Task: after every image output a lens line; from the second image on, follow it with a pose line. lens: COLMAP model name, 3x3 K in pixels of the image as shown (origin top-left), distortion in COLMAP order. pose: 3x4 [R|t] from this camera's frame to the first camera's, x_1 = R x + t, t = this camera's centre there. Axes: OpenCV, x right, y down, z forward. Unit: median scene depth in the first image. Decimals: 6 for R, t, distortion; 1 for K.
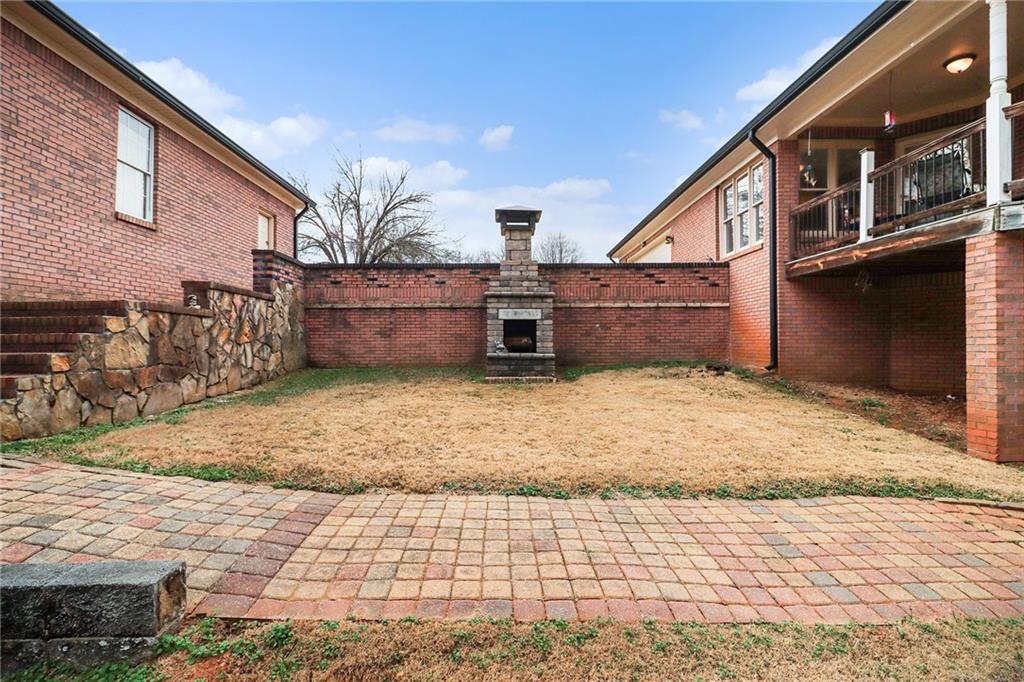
lens RADIAL K [[479.4, 0, 510.2], [0, 479.4, 343.1], [0, 0, 1]] dist [-0.002861, -0.000171]
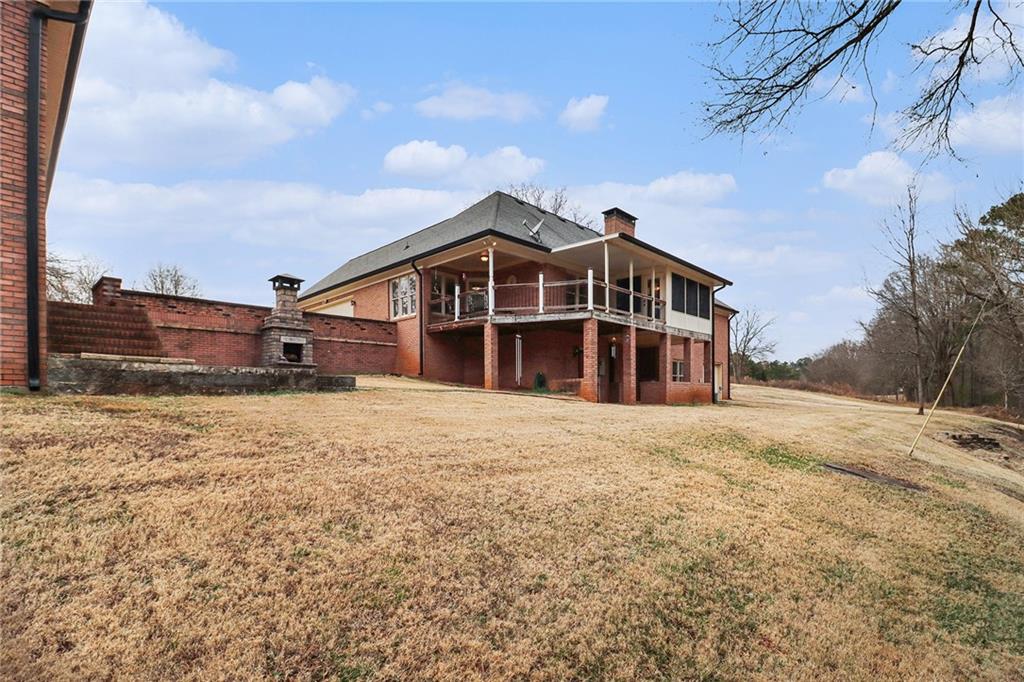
lens RADIAL K [[479.4, 0, 503.1], [0, 479.4, 407.1], [0, 0, 1]] dist [-0.002861, -0.000171]
pose [[0.723913, -0.014027, 0.689749, -0.618160], [-0.002172, 0.999742, 0.022610, 0.138060], [-0.689888, -0.017866, 0.723696, -0.748869]]
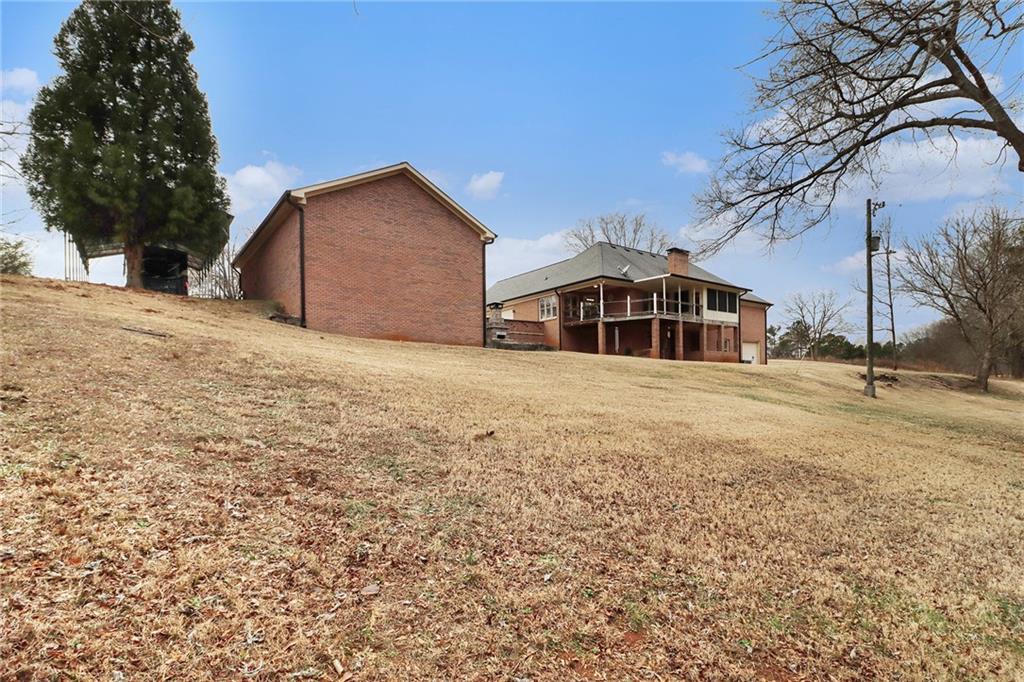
lens RADIAL K [[479.4, 0, 467.9], [0, 479.4, 383.6], [0, 0, 1]] dist [-0.002861, -0.000171]
pose [[0.864845, 0.001288, 0.502038, -1.935389], [0.002237, 0.999977, -0.006420, 0.325786], [-0.502034, 0.006676, 0.864822, -1.881136]]
